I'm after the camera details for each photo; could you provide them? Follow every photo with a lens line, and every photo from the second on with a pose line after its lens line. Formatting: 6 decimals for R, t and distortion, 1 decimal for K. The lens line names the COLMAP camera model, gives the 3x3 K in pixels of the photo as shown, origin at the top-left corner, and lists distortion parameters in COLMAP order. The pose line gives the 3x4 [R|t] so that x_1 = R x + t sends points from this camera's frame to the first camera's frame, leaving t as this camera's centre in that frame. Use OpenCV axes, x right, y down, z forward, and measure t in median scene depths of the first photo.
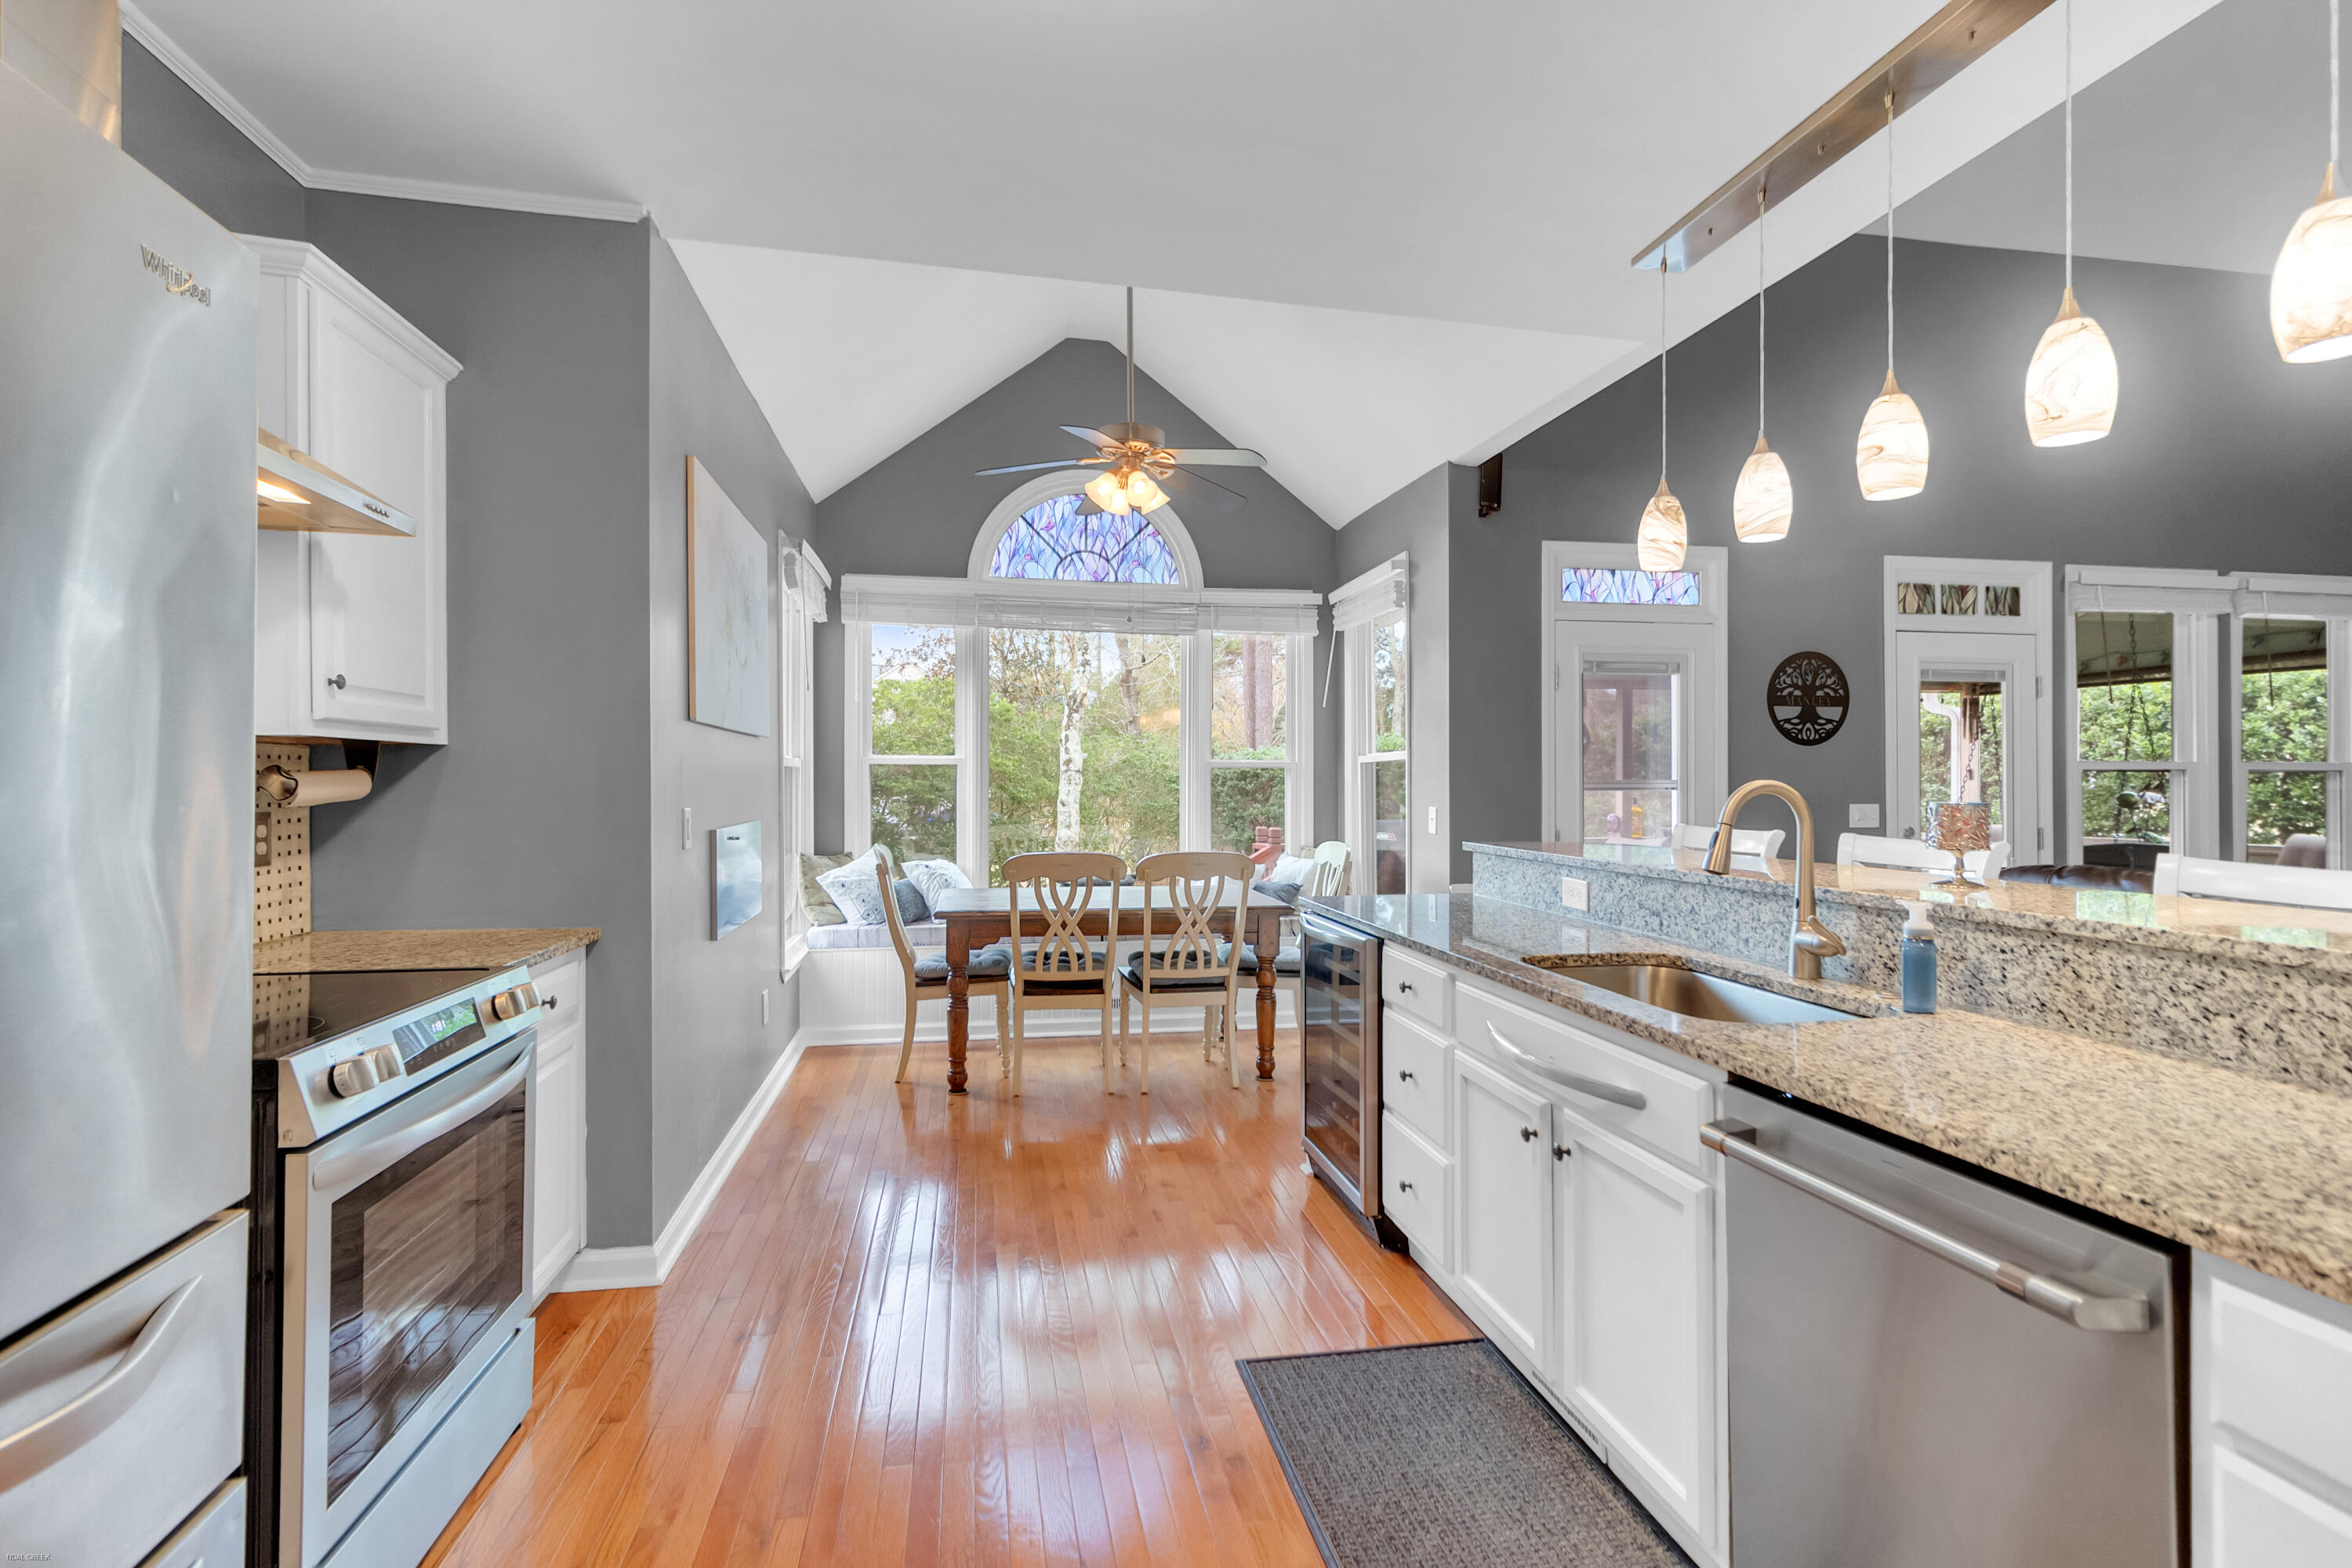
lens RADIAL K [[1089.5, 0, 1169.7], [0, 1089.5, 784.1], [0, 0, 1]] dist [-0.004857, 0.002680]
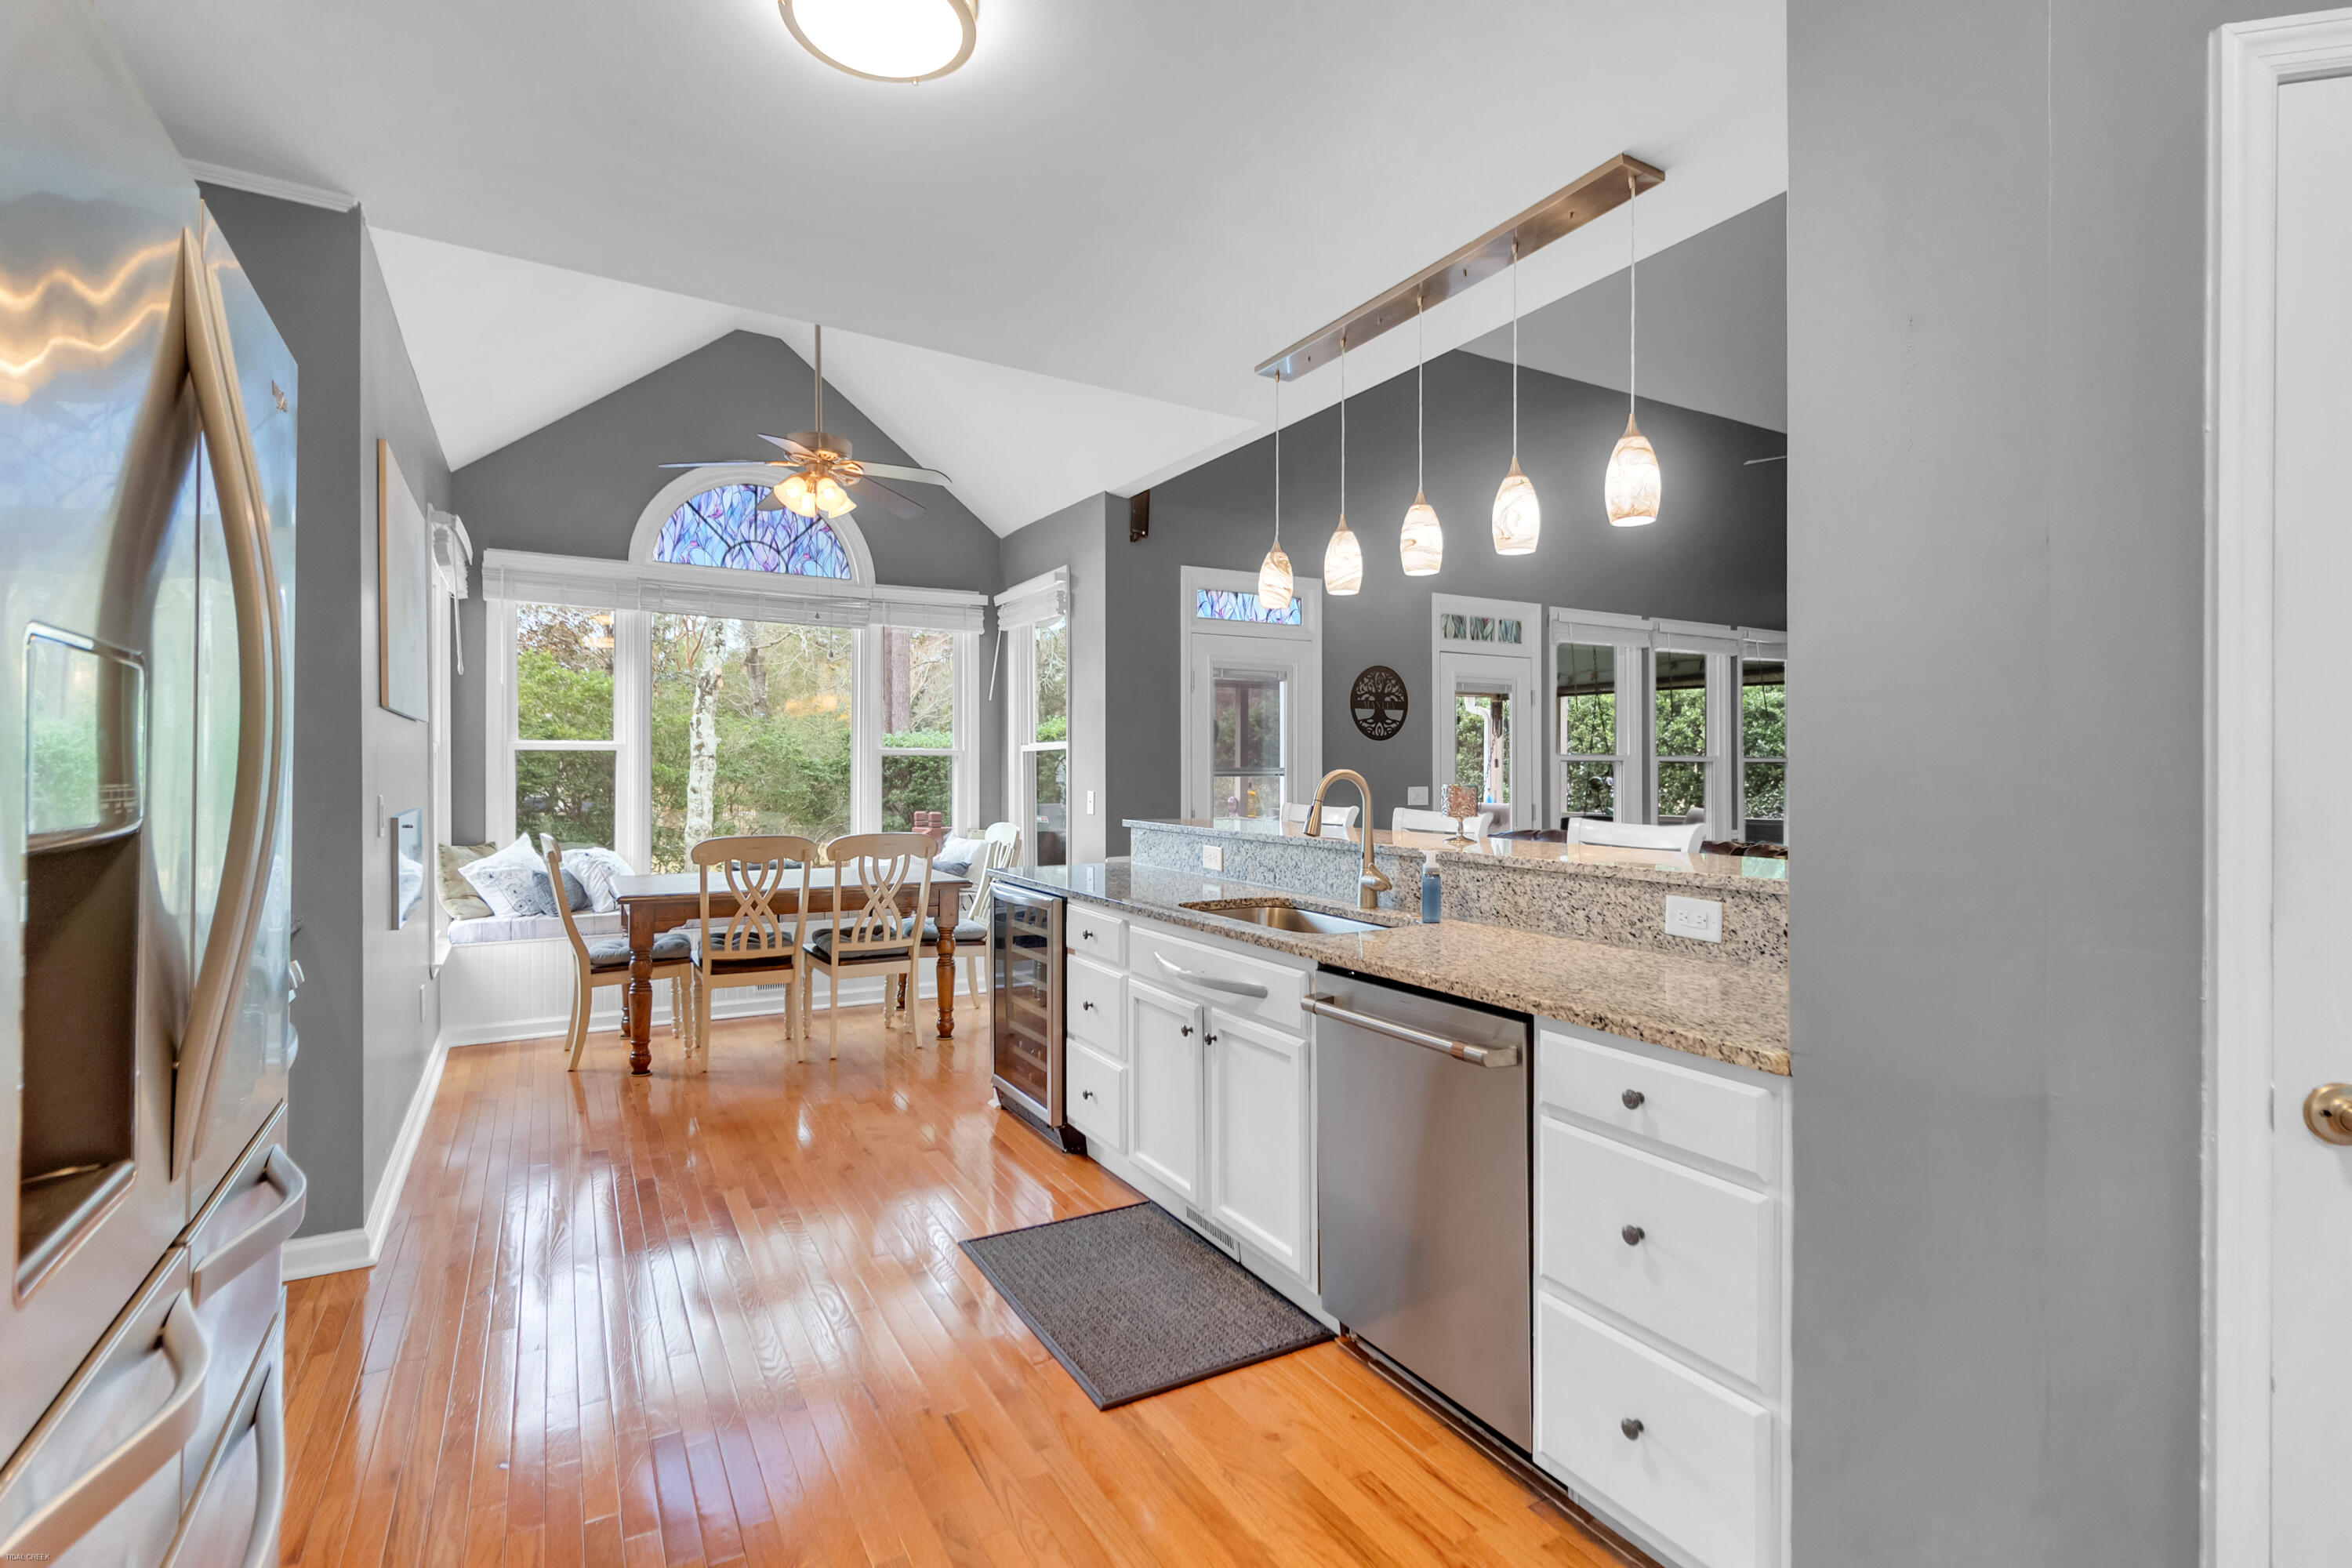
lens RADIAL K [[1089.5, 0, 1186.2], [0, 1089.5, 776.9], [0, 0, 1]] dist [-0.004857, 0.002680]
pose [[0.940187, -0.001559, 0.340657, -0.053704], [-0.000719, 0.999978, 0.006560, -0.001238], [-0.340659, -0.006412, 0.940165, -0.110973]]
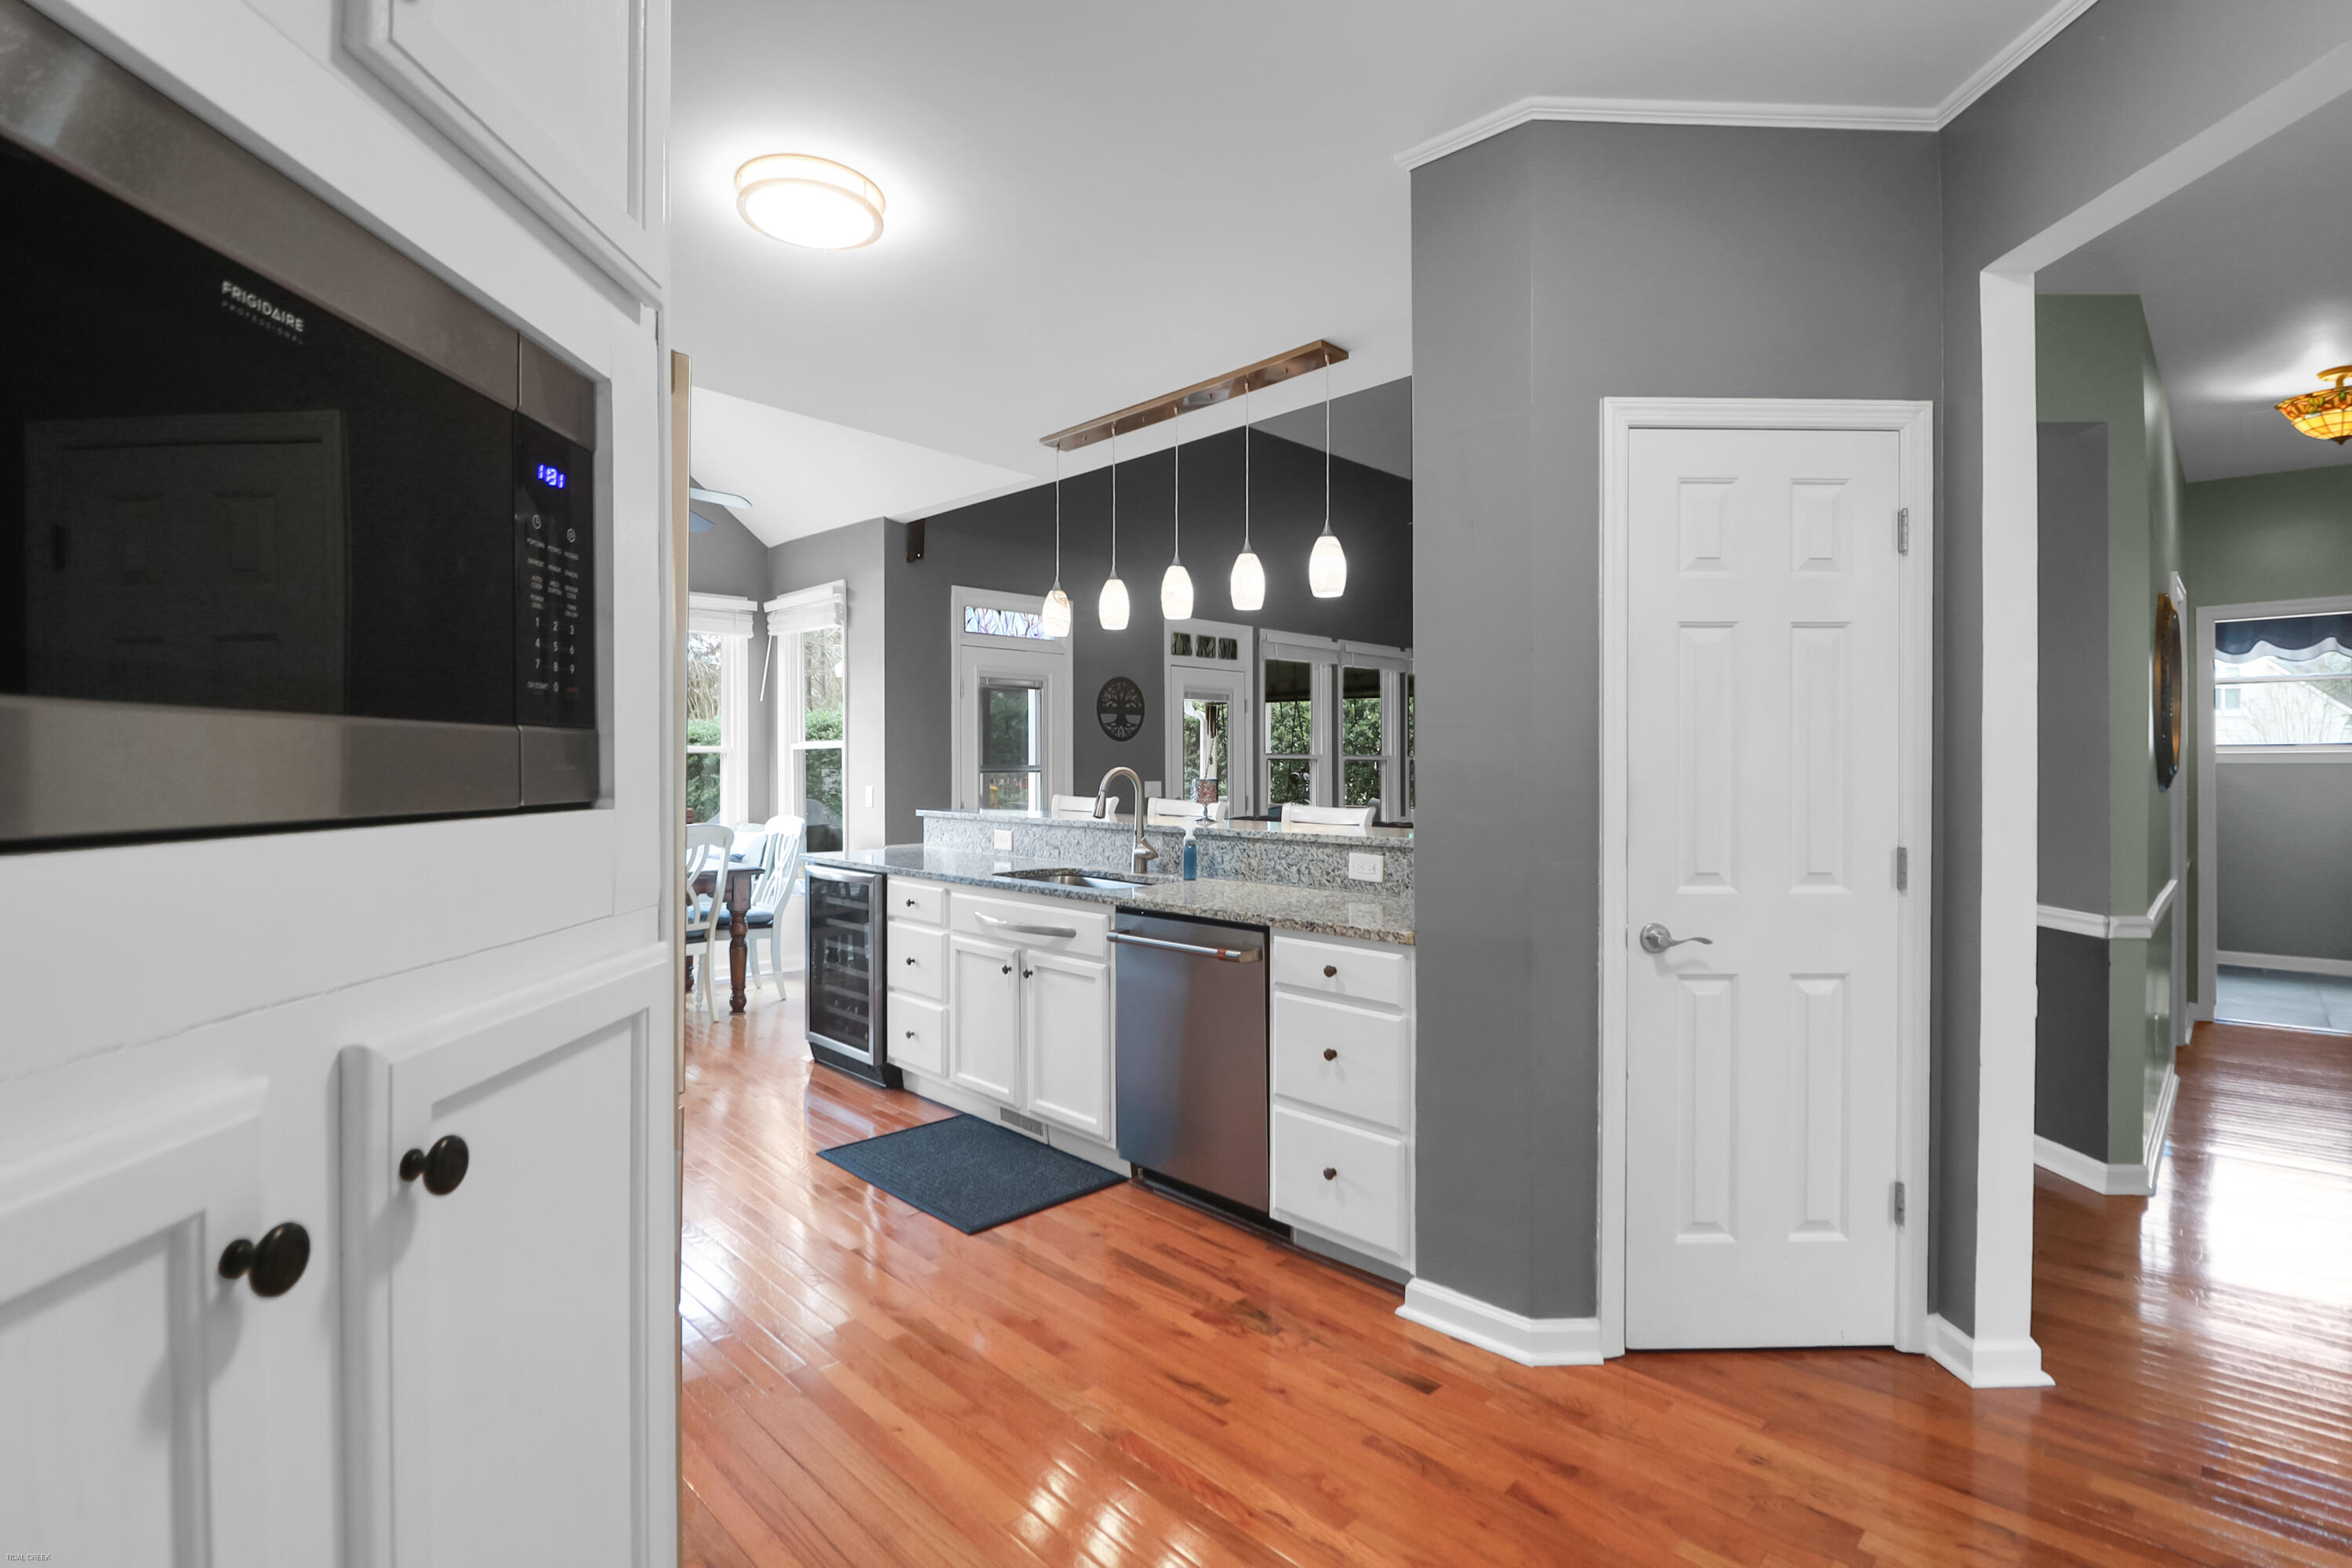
lens RADIAL K [[1089.5, 0, 1184.4], [0, 1089.5, 775.2], [0, 0, 1]] dist [-0.004857, 0.002680]
pose [[0.819769, -0.003834, 0.572682, -0.179016], [-0.001269, 0.999963, 0.008512, -0.002566], [-0.572693, -0.007705, 0.819734, -0.244852]]
